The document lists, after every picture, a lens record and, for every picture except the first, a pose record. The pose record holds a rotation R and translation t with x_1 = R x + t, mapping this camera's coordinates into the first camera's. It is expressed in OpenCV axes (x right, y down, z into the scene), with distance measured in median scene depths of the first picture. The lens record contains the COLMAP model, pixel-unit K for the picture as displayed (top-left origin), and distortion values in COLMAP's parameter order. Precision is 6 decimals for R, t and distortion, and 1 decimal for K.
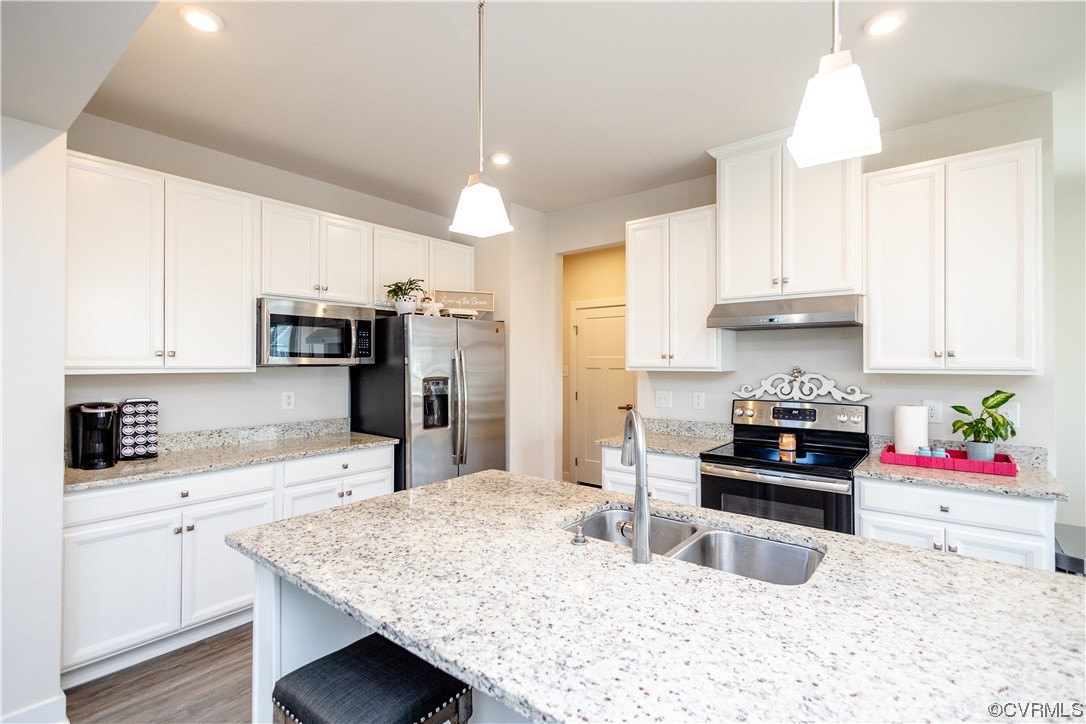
lens RADIAL K [[510.1, 0, 538.4], [0, 510.1, 357.8], [0, 0, 1]] dist [0.010131, -0.002960]
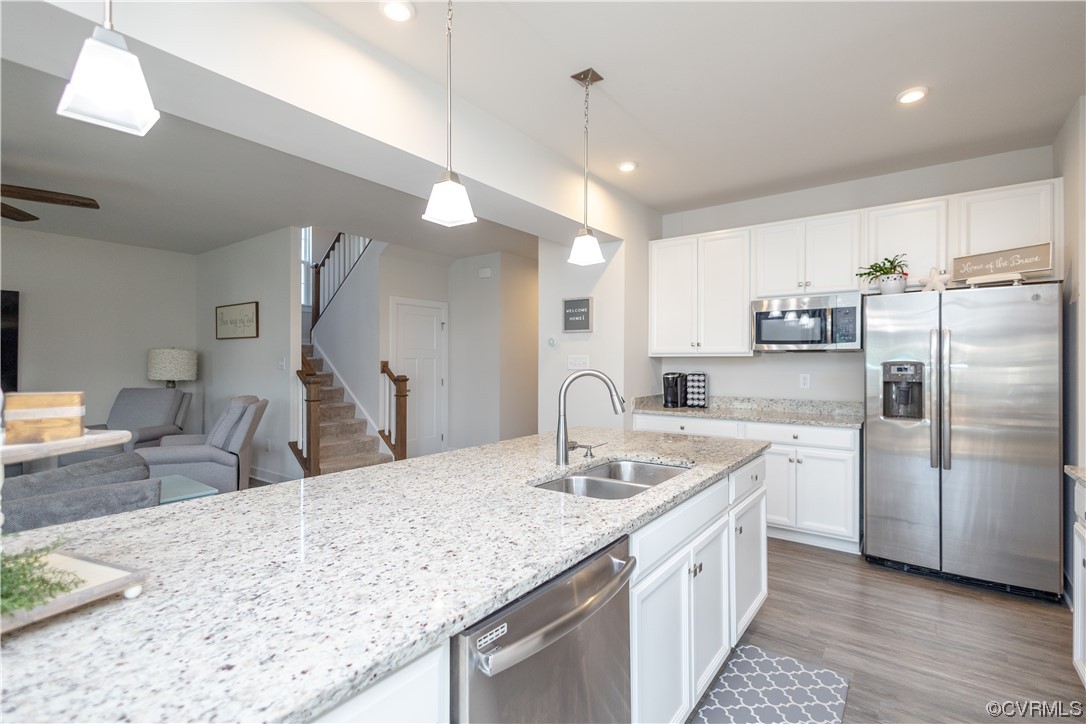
lens RADIAL K [[510.1, 0, 549.7], [0, 510.1, 363.8], [0, 0, 1]] dist [0.010131, -0.002960]
pose [[0.044416, 0.002192, -0.999011, 0.759155], [0.007298, 0.999970, 0.002519, 0.039791], [0.998986, -0.007403, 0.044399, 0.393232]]
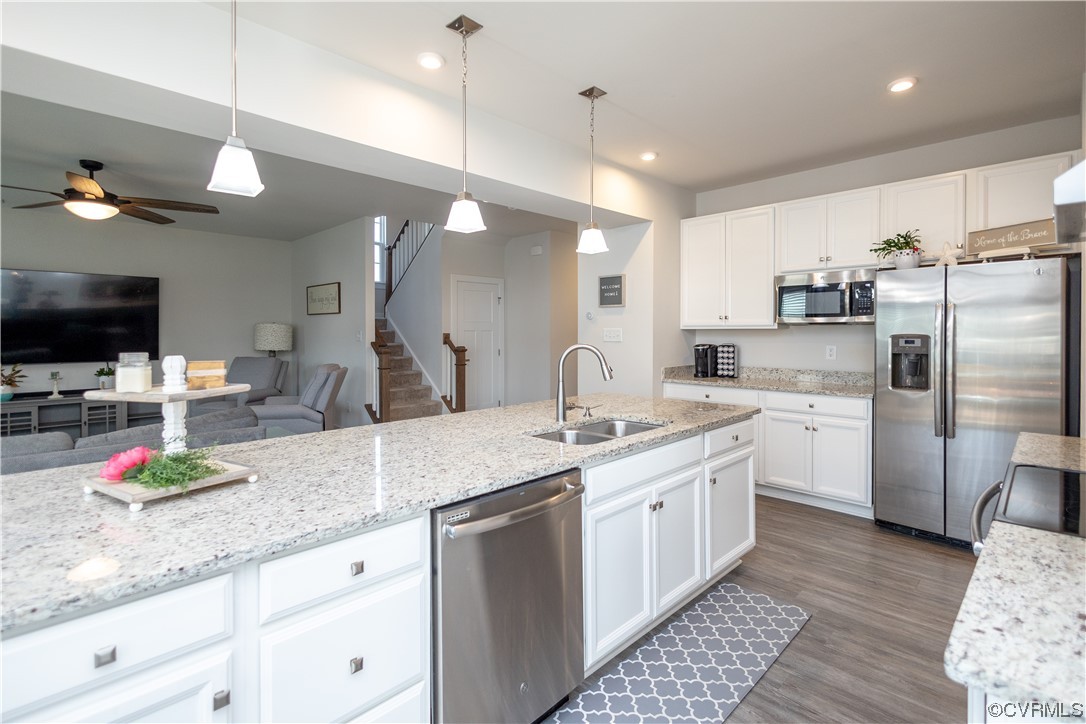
lens RADIAL K [[510.1, 0, 539.8], [0, 510.1, 338.6], [0, 0, 1]] dist [0.010131, -0.002960]
pose [[-0.109625, 0.012399, -0.993896, 0.901884], [0.011374, 0.999872, 0.011219, 0.031700], [0.993908, -0.010075, -0.109752, 0.489748]]
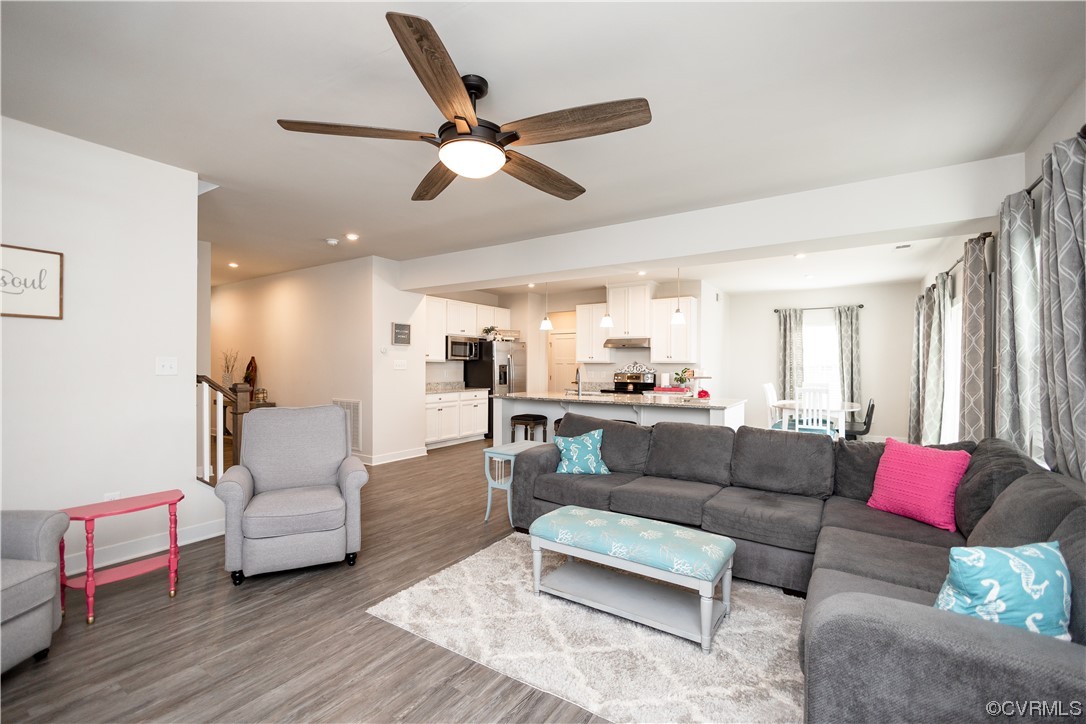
lens RADIAL K [[467.8, 0, 533.6], [0, 467.8, 365.8], [0, 0, 1]] dist [-0.014113, 0.001741]
pose [[0.996692, 0.004917, 0.081127, -0.272546], [-0.005794, 0.999927, 0.010578, 0.018943], [-0.081069, -0.011013, 0.996648, -1.571405]]
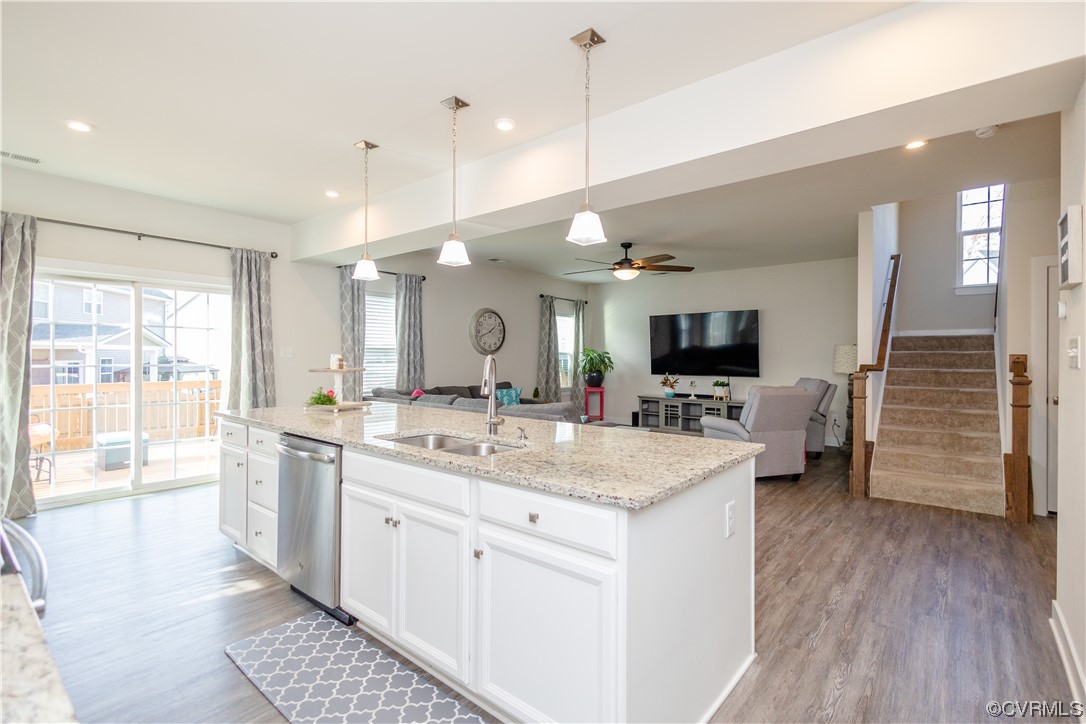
lens RADIAL K [[510.1, 0, 561.6], [0, 510.1, 357.1], [0, 0, 1]] dist [0.010131, -0.002960]
pose [[-0.999934, -0.006458, 0.009507, -0.080969], [-0.006578, 0.999899, -0.012578, 0.063916], [-0.009424, -0.012639, -0.999876, 1.275068]]
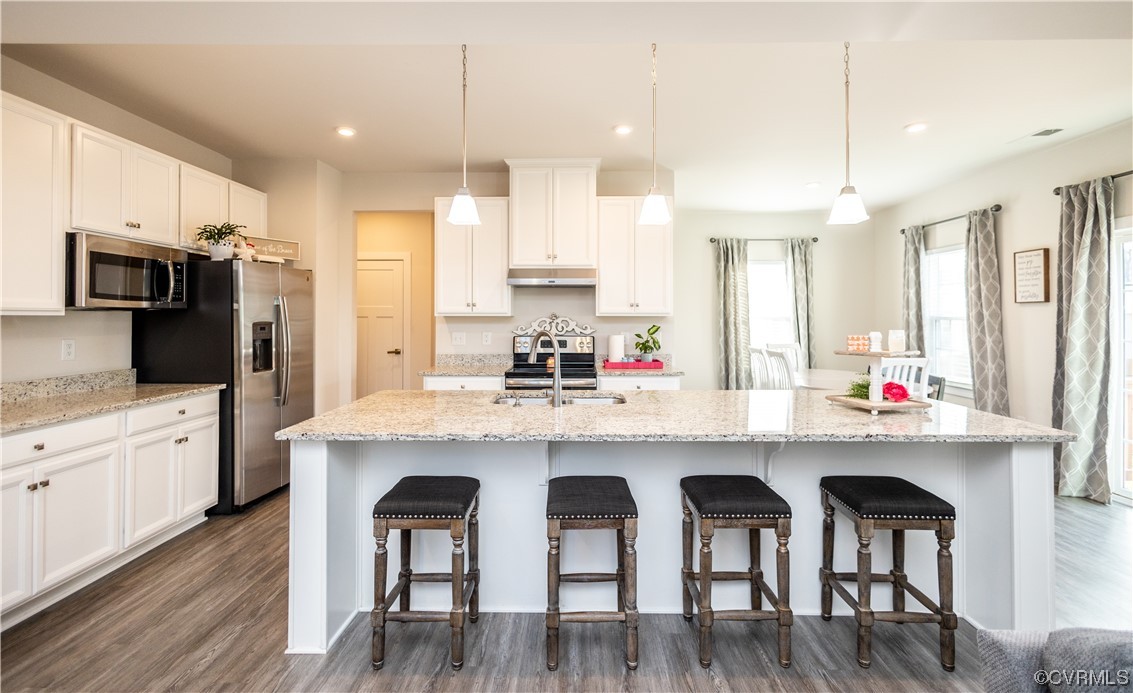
lens RADIAL K [[530.4, 0, 571.4], [0, 530.4, 313.6], [0, 0, 1]] dist [0.013379, -0.000183]
pose [[0.785839, 0.004414, 0.618415, -0.429125], [-0.005974, 0.999982, 0.000454, 0.018847], [-0.618402, -0.004051, 0.785851, -0.264592]]
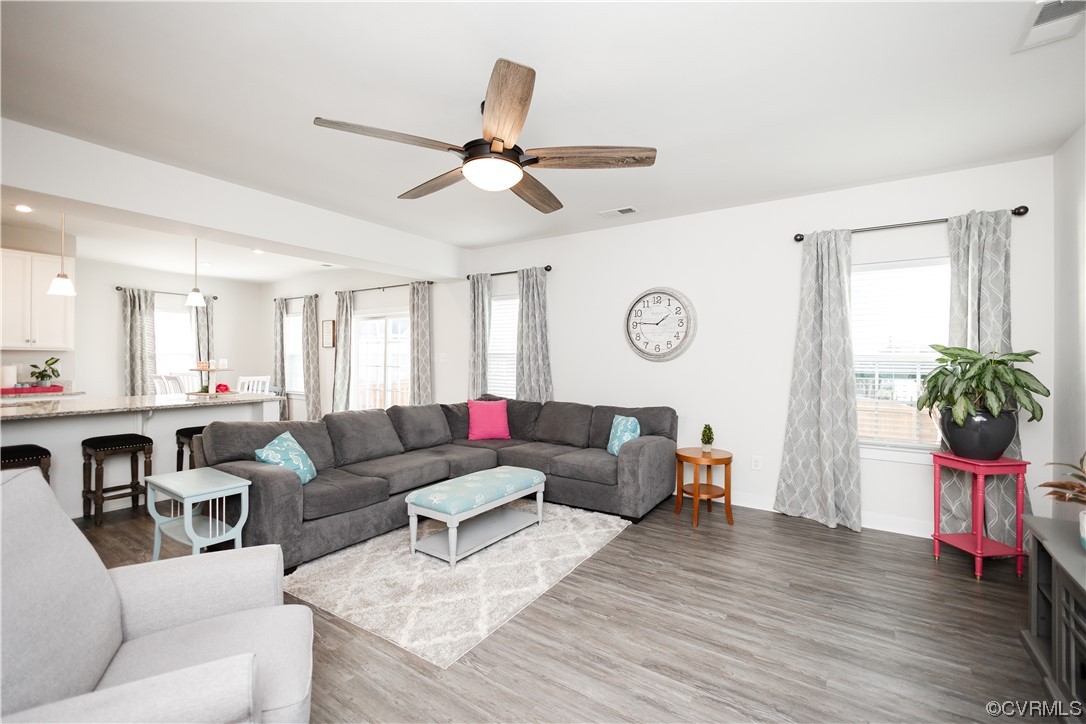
lens RADIAL K [[467.8, 0, 555.8], [0, 467.8, 358.6], [0, 0, 1]] dist [-0.014113, 0.001741]
pose [[-0.099726, -0.000557, 0.995015, -1.131653], [-0.019601, 0.999807, -0.001405, 0.022055], [-0.994822, -0.019643, -0.099717, -0.849010]]
